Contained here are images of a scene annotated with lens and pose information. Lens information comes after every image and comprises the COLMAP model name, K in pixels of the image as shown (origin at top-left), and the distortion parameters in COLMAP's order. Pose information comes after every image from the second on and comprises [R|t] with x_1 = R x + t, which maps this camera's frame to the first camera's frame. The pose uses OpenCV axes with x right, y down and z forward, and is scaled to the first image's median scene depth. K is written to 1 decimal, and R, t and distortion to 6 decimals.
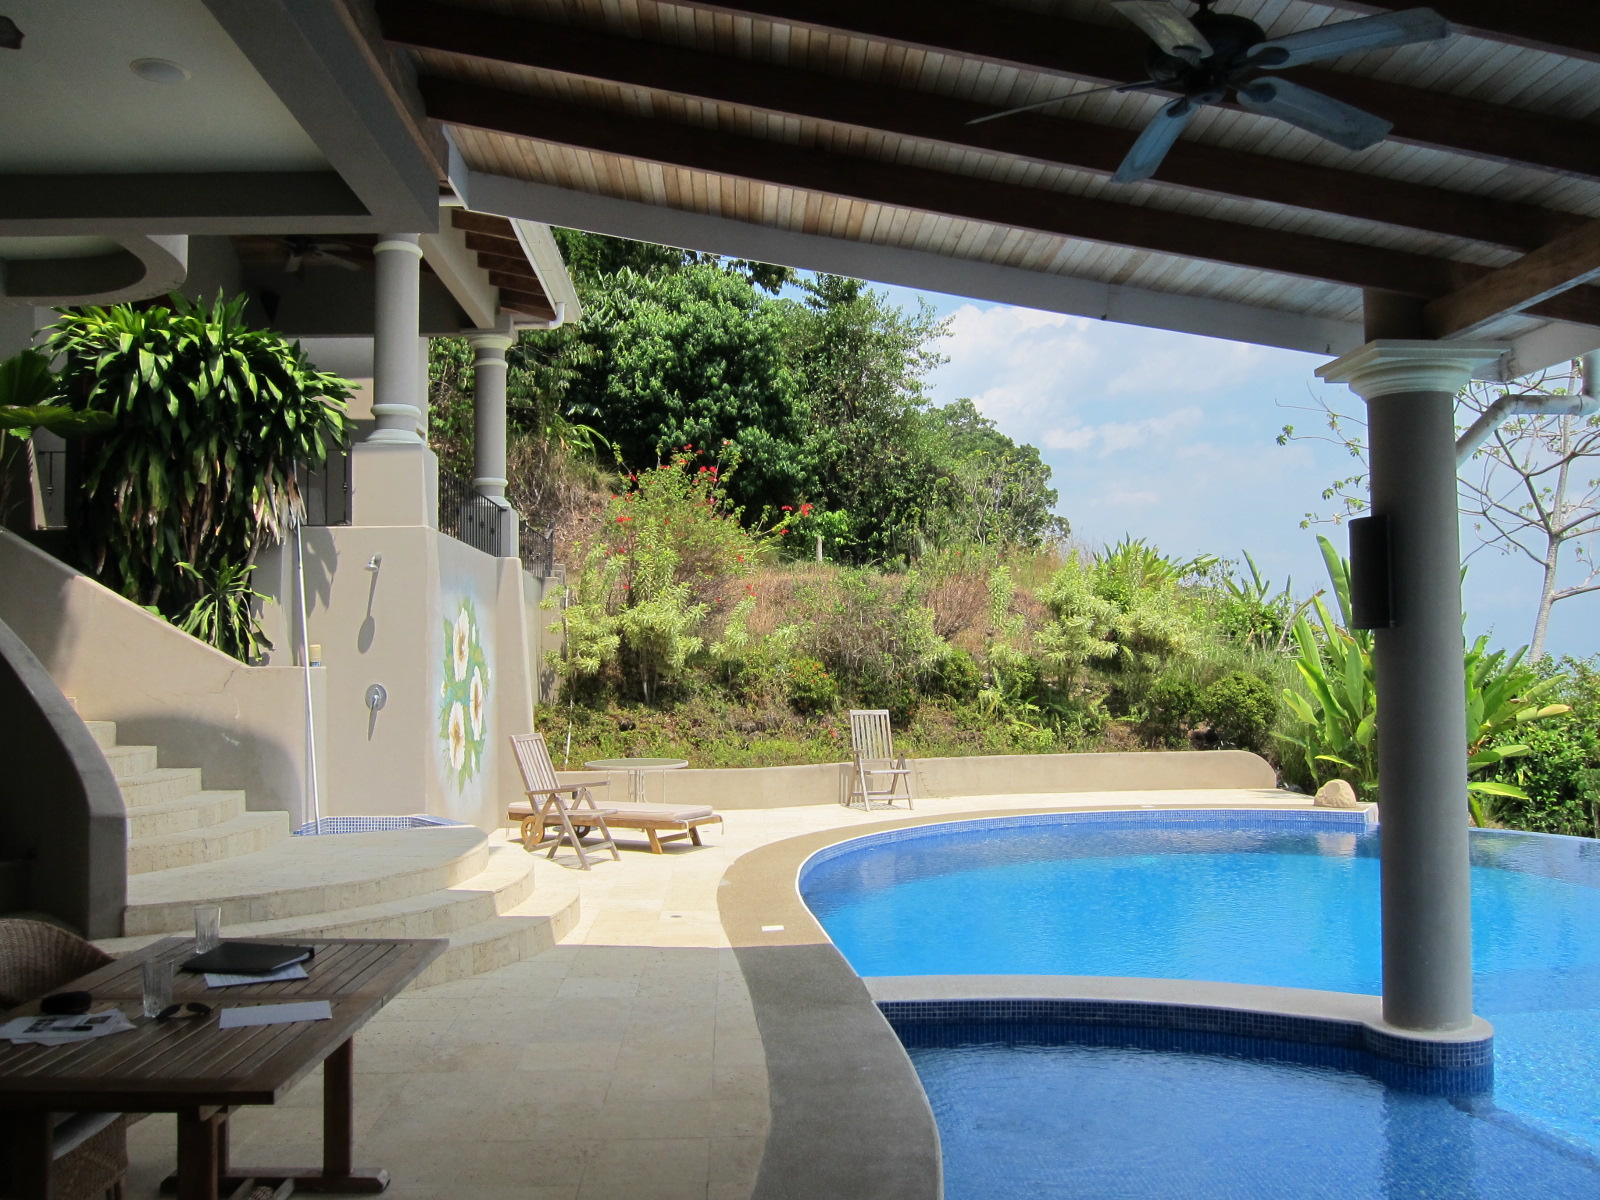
lens RADIAL K [[1330.2, 0, 805.2], [0, 1330.2, 600.1], [0, 0, 1]] dist [-0.059824, 0.022782]
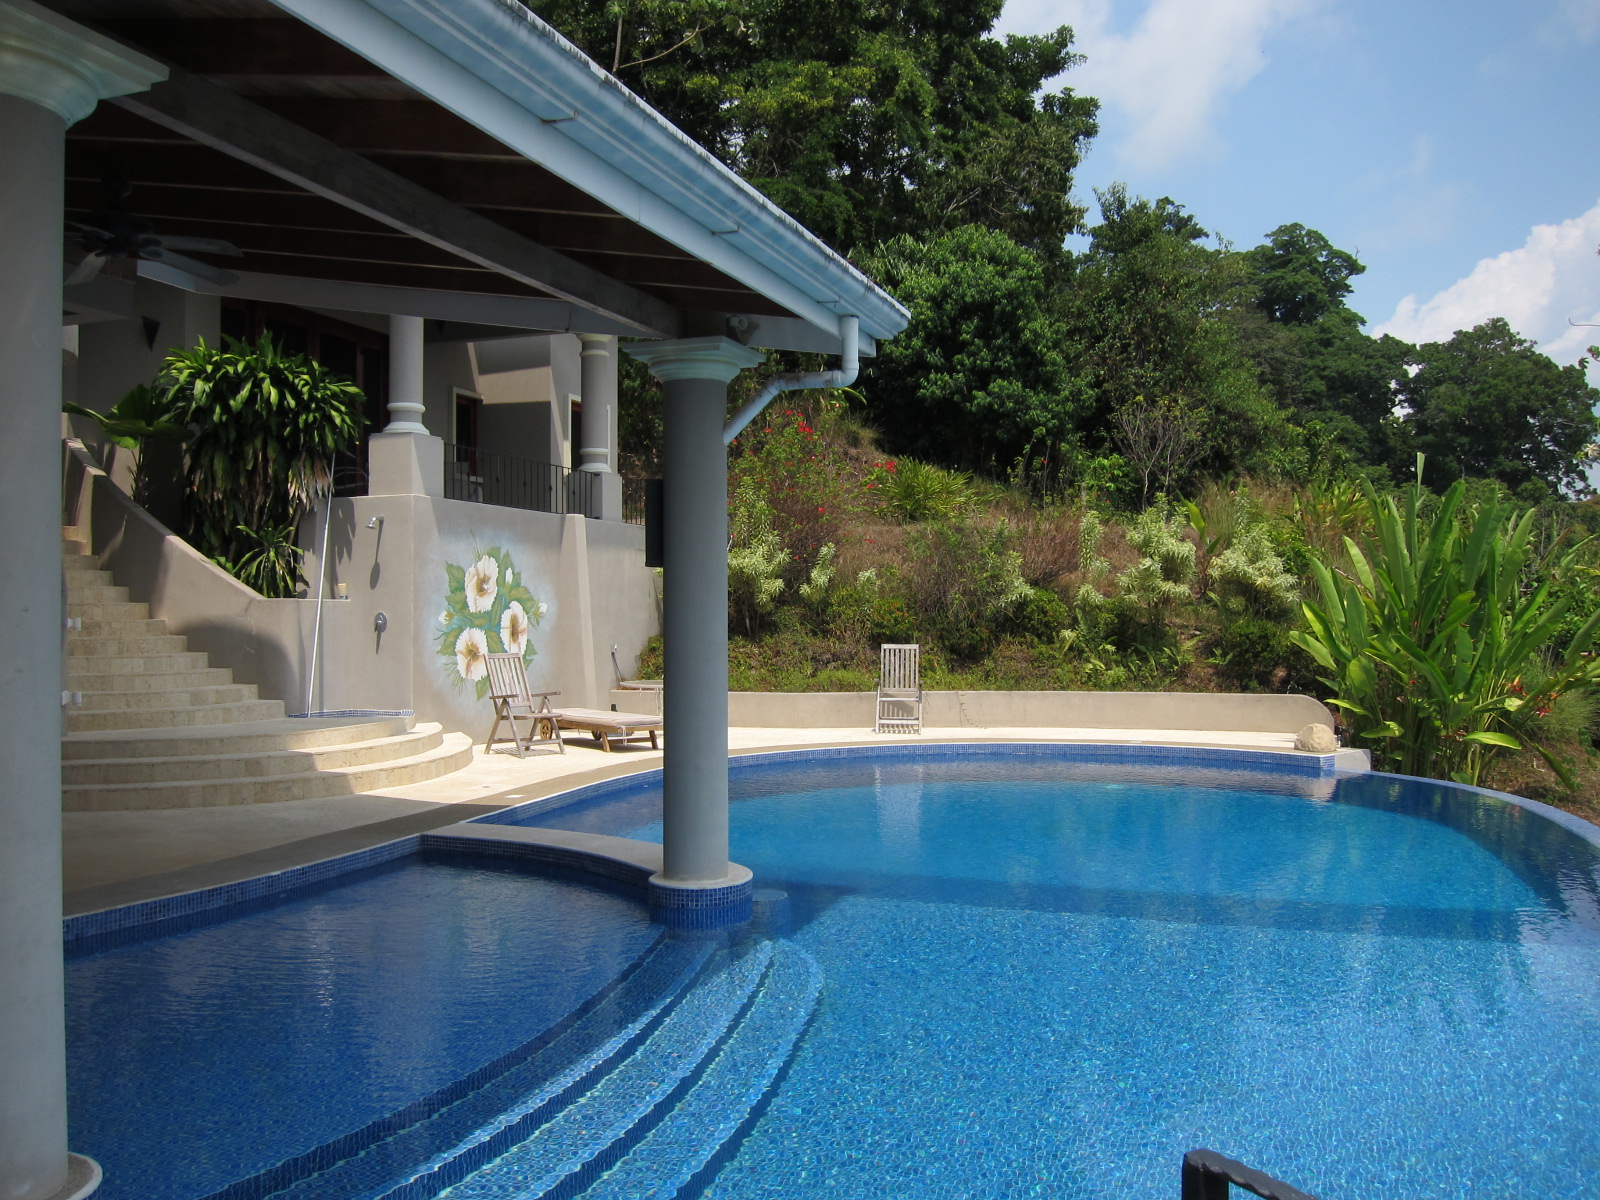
lens RADIAL K [[1330.2, 0, 799.4], [0, 1330.2, 602.6], [0, 0, 1]] dist [-0.059824, 0.022782]
pose [[0.921189, 0.006922, -0.389054, 0.388250], [0.009781, 0.999114, 0.040936, 0.001371], [0.388992, -0.041515, 0.920305, -0.051177]]
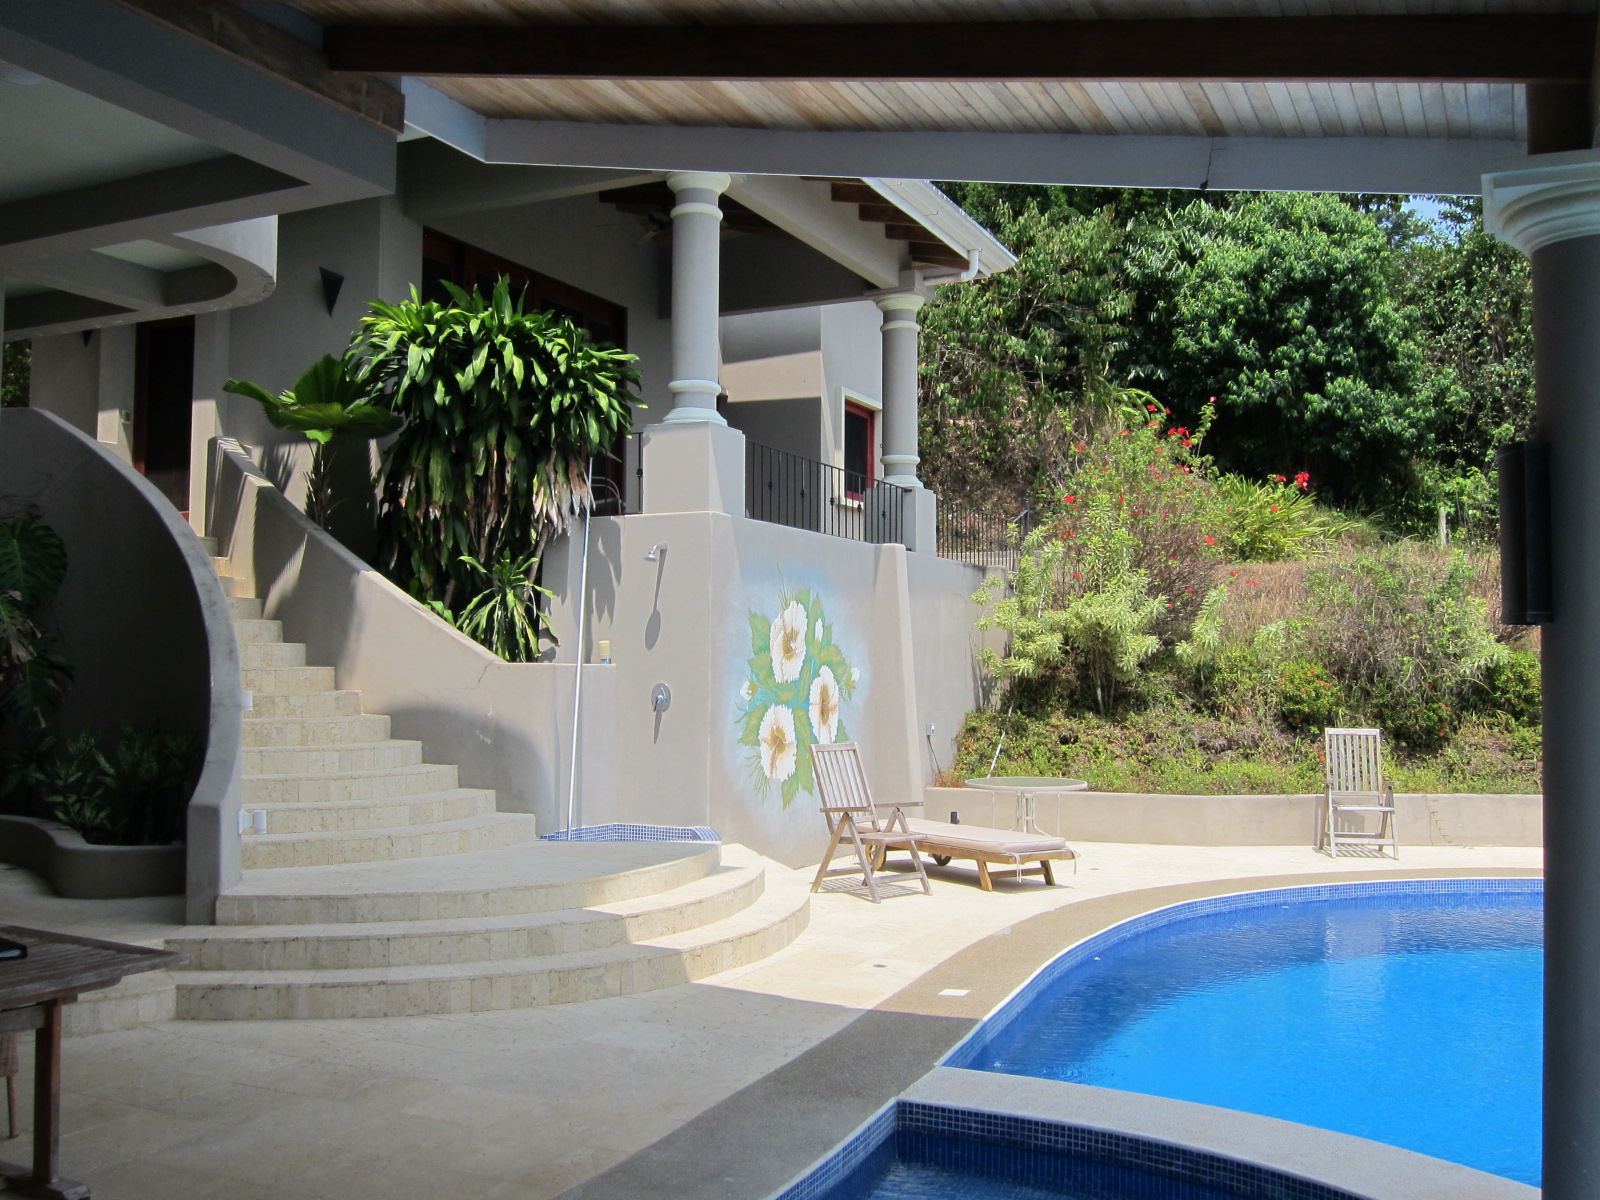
lens RADIAL K [[1490.6, 0, 805.8], [0, 1490.6, 600.9], [0, 0, 1]] dist [-0.067221, 0.000000]
pose [[0.881736, -0.005715, -0.471708, 0.168389], [0.008311, 0.999960, 0.003422, 0.001885], [0.471669, -0.006938, 0.881748, 0.081686]]
